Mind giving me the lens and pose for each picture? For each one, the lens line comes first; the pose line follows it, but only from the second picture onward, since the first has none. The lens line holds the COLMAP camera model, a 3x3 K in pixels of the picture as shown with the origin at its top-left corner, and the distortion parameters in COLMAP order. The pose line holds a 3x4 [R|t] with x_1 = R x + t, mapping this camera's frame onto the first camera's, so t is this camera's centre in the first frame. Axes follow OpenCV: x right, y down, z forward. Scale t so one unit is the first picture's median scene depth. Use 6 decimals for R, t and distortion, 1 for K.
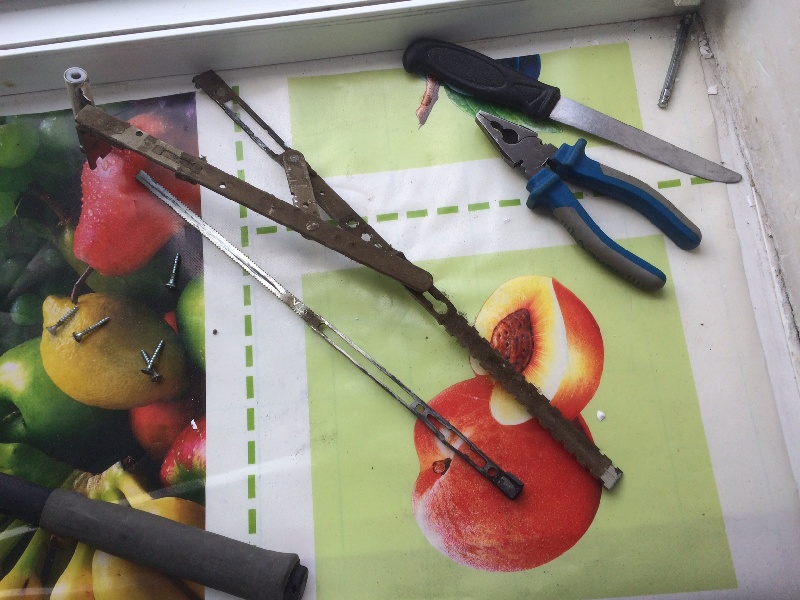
lens RADIAL K [[679.2, 0, 396.6], [0, 679.2, 301.8], [0, 0, 1]] dist [0.053078, -0.002780]
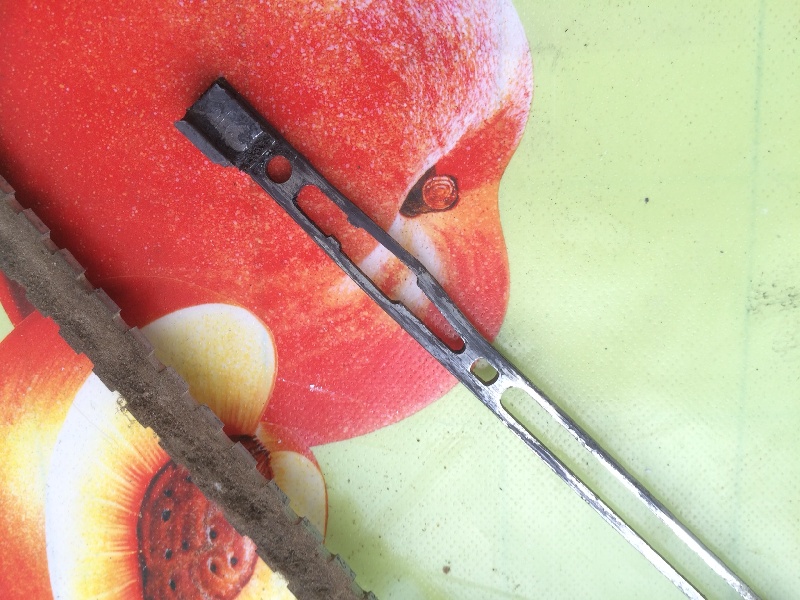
lens RADIAL K [[679.2, 0, 398.2], [0, 679.2, 300.5], [0, 0, 1]] dist [0.053078, -0.002780]
pose [[-0.993819, -0.062803, 0.091542, 0.048490], [0.075468, -0.986956, 0.142209, 0.142084], [0.081417, 0.148238, 0.985595, 0.677064]]
